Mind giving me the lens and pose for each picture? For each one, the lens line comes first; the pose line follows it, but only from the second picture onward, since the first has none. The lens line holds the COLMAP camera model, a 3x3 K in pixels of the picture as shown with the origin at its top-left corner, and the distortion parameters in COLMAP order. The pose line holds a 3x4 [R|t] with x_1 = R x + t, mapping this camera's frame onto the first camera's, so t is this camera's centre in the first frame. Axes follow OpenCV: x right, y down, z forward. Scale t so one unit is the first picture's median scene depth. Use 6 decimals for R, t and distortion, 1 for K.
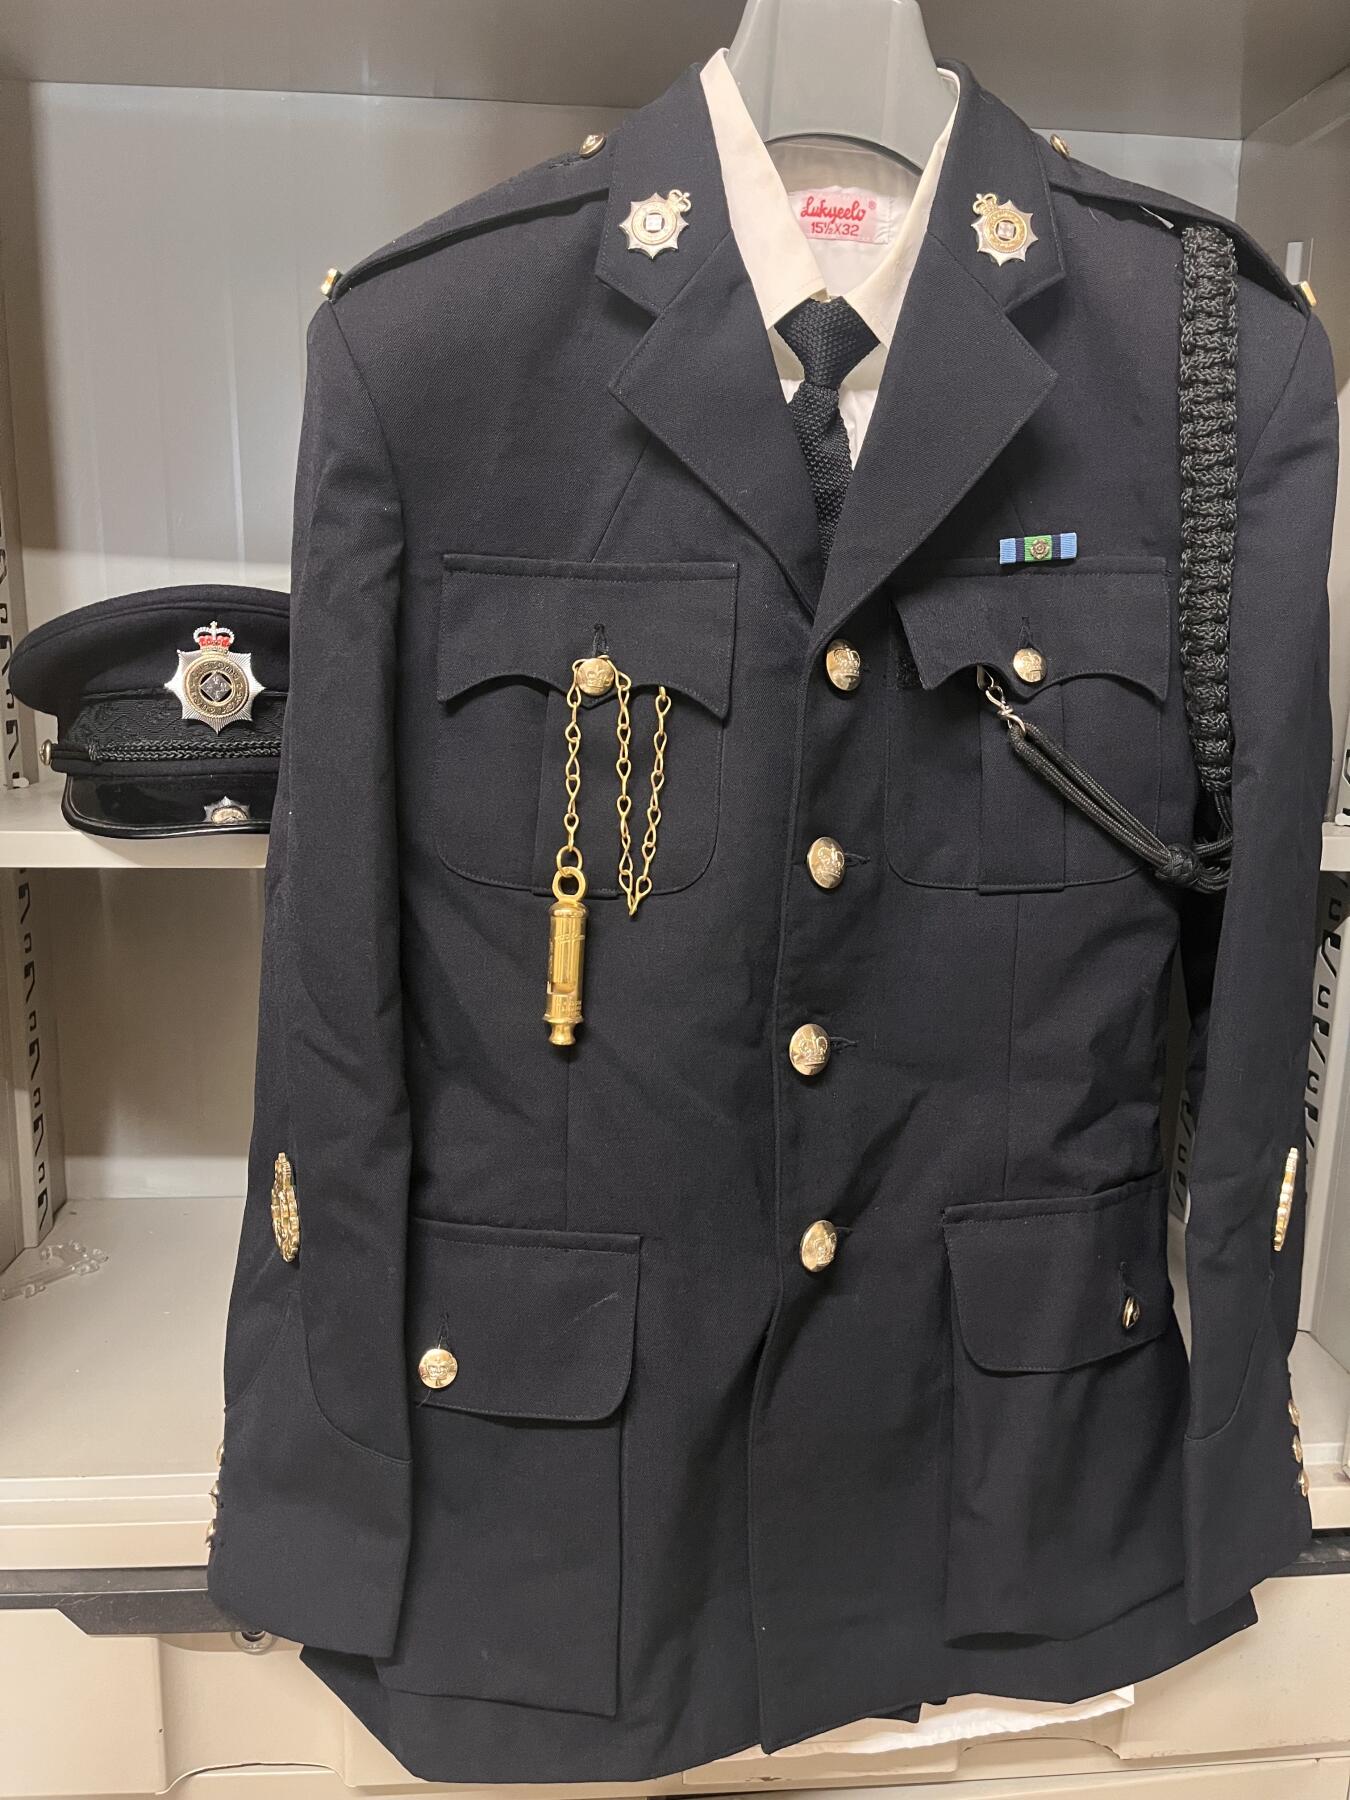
lens RADIAL K [[1465.3, 0, 669.3], [0, 1465.3, 896.8], [0, 0, 1]] dist [0.013921, -0.034705]
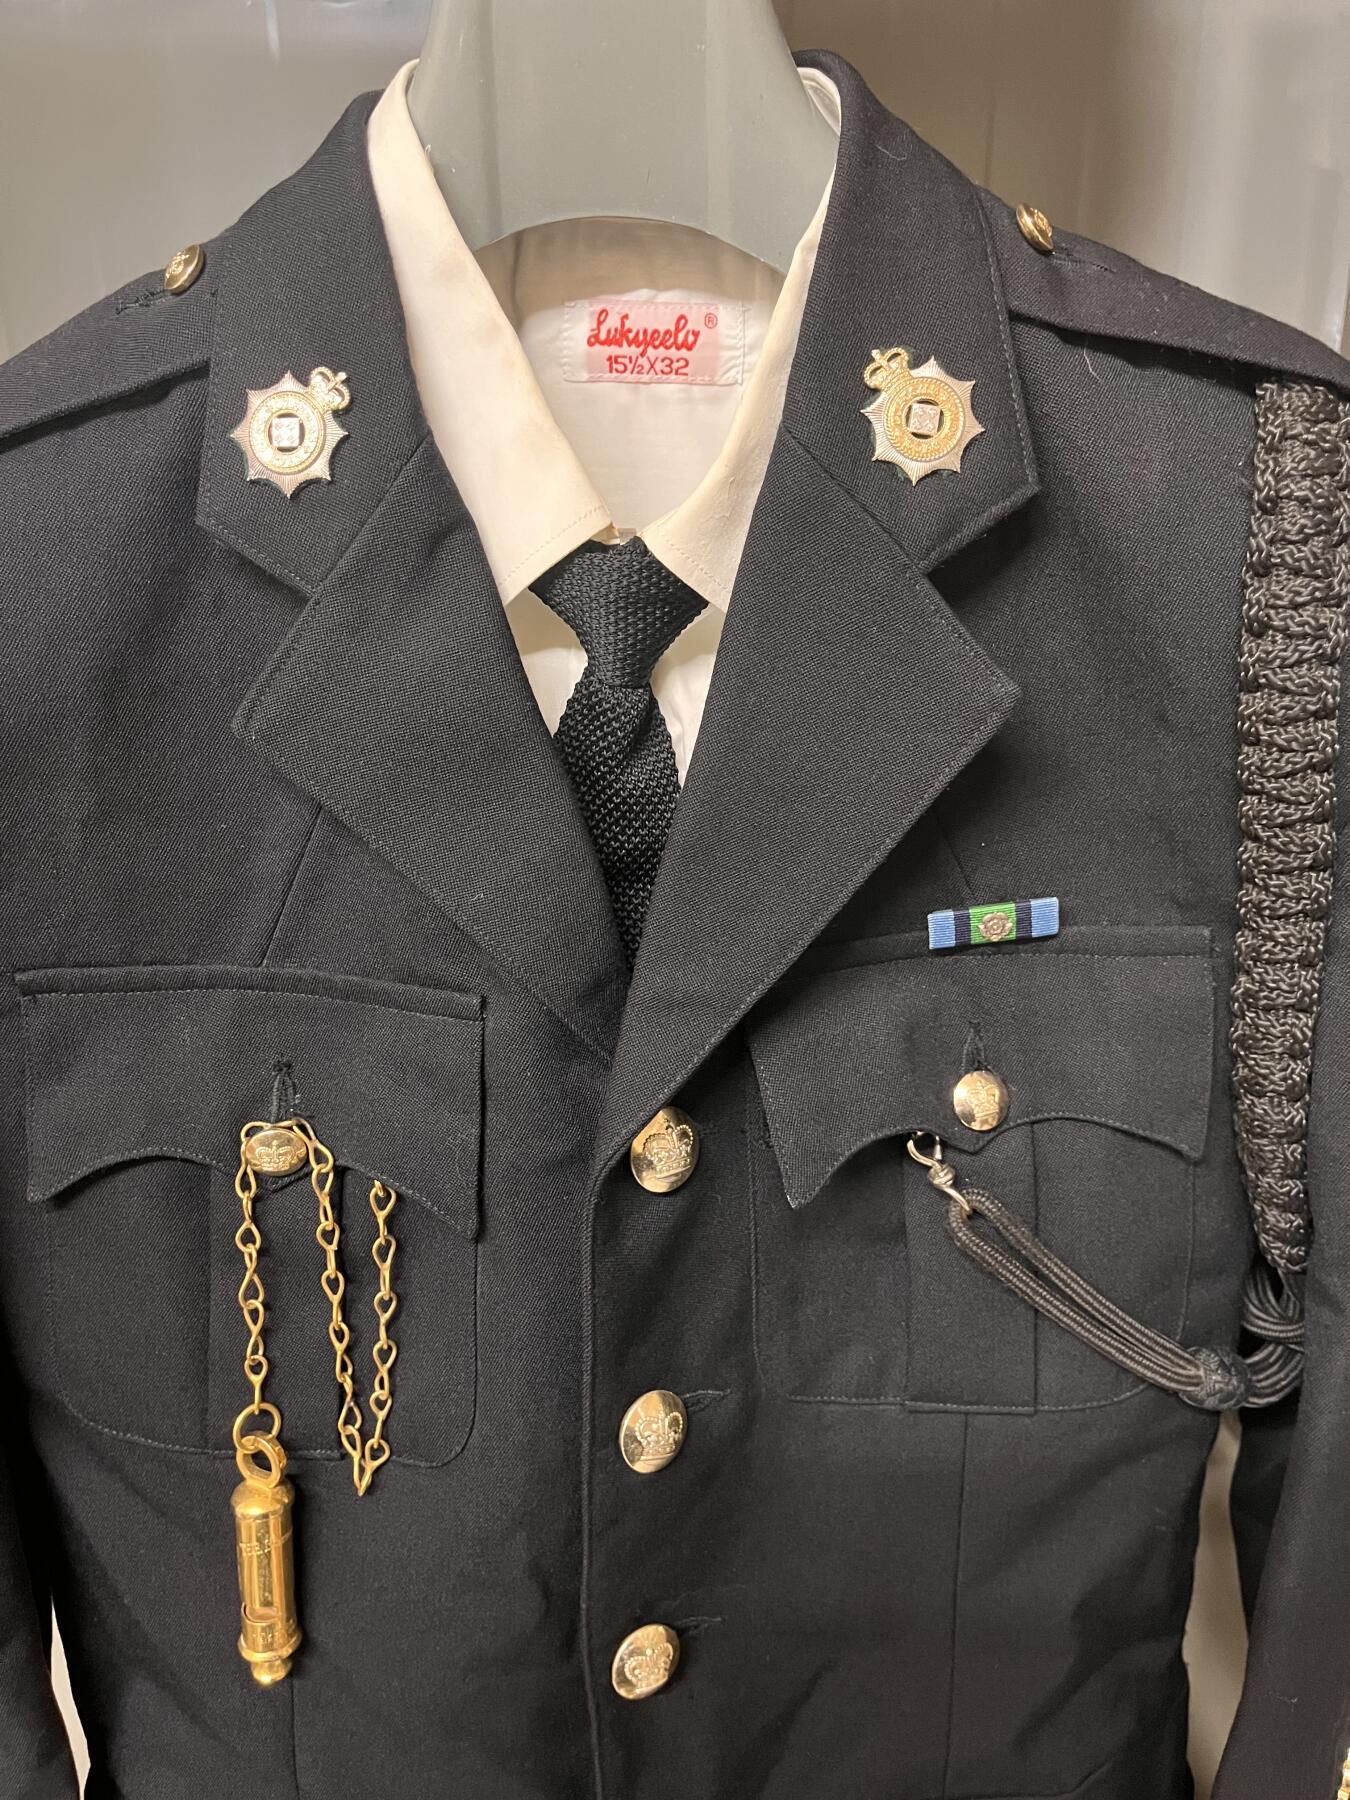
lens RADIAL K [[1465.3, 0, 680.6], [0, 1465.3, 892.5], [0, 0, 1]] dist [0.013921, -0.034705]
pose [[0.998437, -0.020806, -0.051862, 0.159623], [0.029424, 0.984764, 0.171386, -0.367847], [0.047506, -0.172645, 0.983838, 0.417248]]
